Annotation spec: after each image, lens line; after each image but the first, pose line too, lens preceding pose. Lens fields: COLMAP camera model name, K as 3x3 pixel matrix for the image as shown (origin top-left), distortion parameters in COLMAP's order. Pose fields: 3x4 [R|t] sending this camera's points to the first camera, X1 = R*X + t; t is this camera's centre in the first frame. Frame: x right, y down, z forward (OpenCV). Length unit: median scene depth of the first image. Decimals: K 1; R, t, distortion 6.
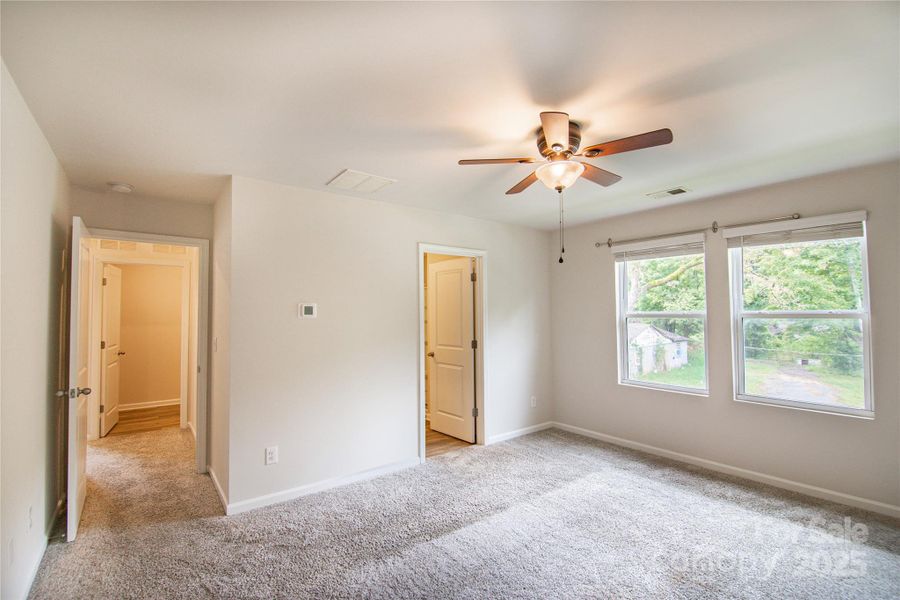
lens RADIAL K [[409.3, 0, 461.5], [0, 409.3, 300.2], [0, 0, 1]] dist [-0.000845, -0.000224]
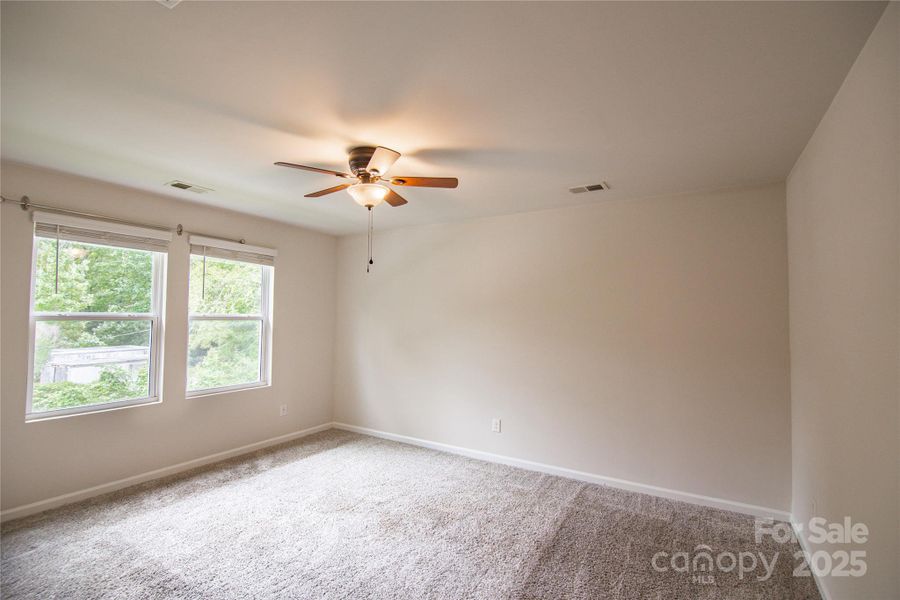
lens RADIAL K [[409.3, 0, 461.5], [0, 409.3, 300.2], [0, 0, 1]] dist [-0.000845, -0.000224]
pose [[-0.340229, 0.042043, 0.939402, -0.577042], [-0.037751, 0.997584, -0.058319, 0.027387], [-0.939585, -0.055305, -0.337820, 0.713214]]
